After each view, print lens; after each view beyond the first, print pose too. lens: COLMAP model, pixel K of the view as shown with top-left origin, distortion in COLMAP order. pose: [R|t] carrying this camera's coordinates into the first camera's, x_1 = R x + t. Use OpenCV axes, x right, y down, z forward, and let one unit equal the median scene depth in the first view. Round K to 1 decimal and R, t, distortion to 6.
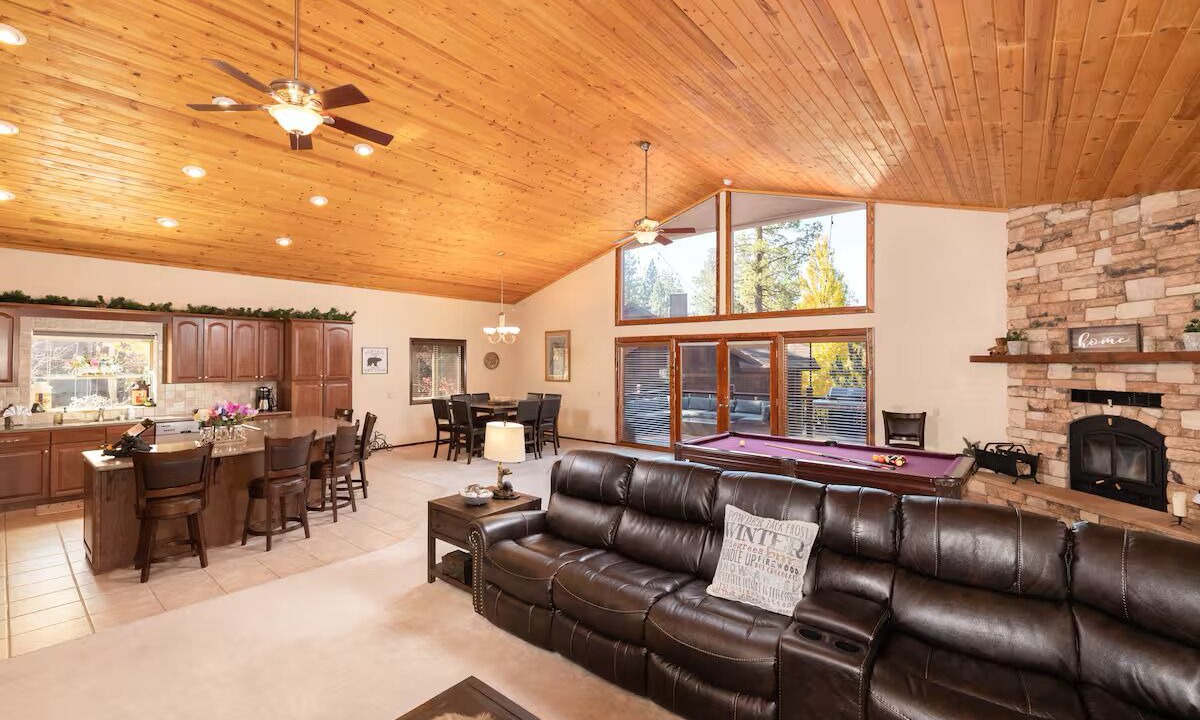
lens RADIAL K [[501.7, 0, 600.0], [0, 501.7, 360.0], [0, 0, 1]] dist [0.000557, 0.000106]
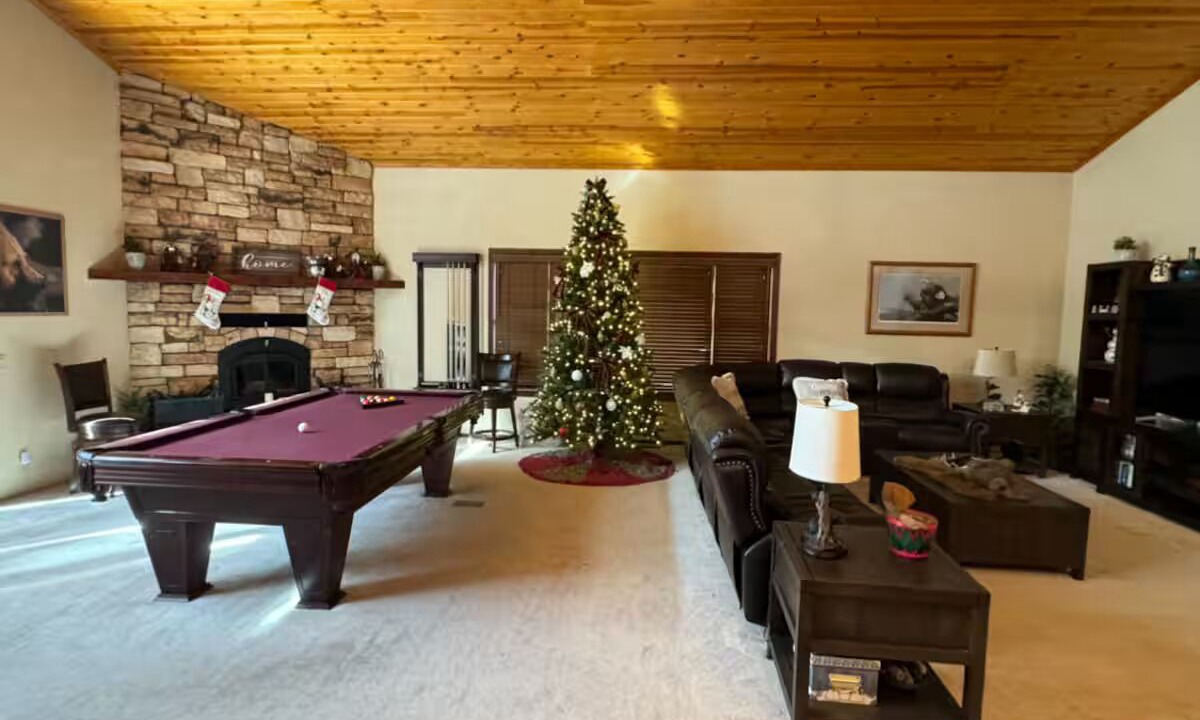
lens RADIAL K [[623.4, 0, 600.0], [0, 623.4, 360.0], [0, 0, 1]] dist [-0.003277, -0.000232]
pose [[-0.577436, -0.083682, 0.812136, -0.409842], [-0.024497, 0.996061, 0.085216, 0.030184], [-0.816069, 0.029312, -0.577211, 1.145709]]
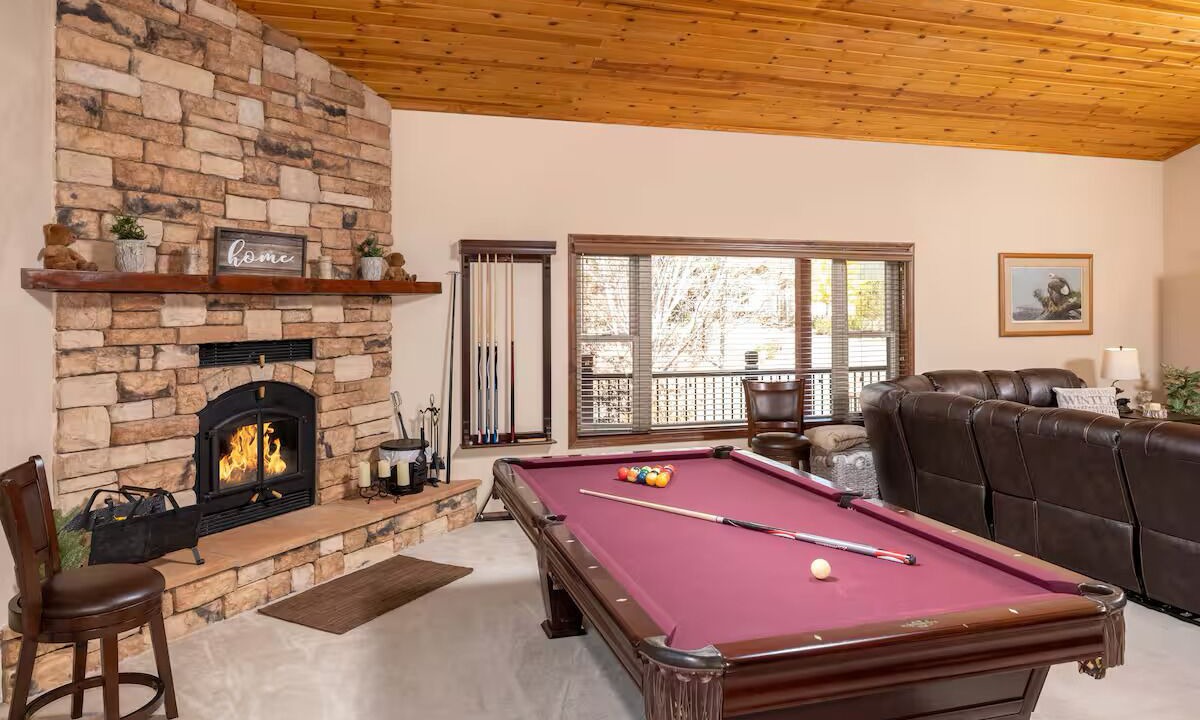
lens RADIAL K [[786.9, 0, 598.1], [0, 786.9, 305.7], [0, 0, 1]] dist [0.003420, 0.000865]
pose [[-0.830513, 0.003163, 0.556991, 0.152818], [0.000827, 0.999990, -0.004445, 0.023475], [-0.556999, -0.003231, -0.830507, 1.513607]]
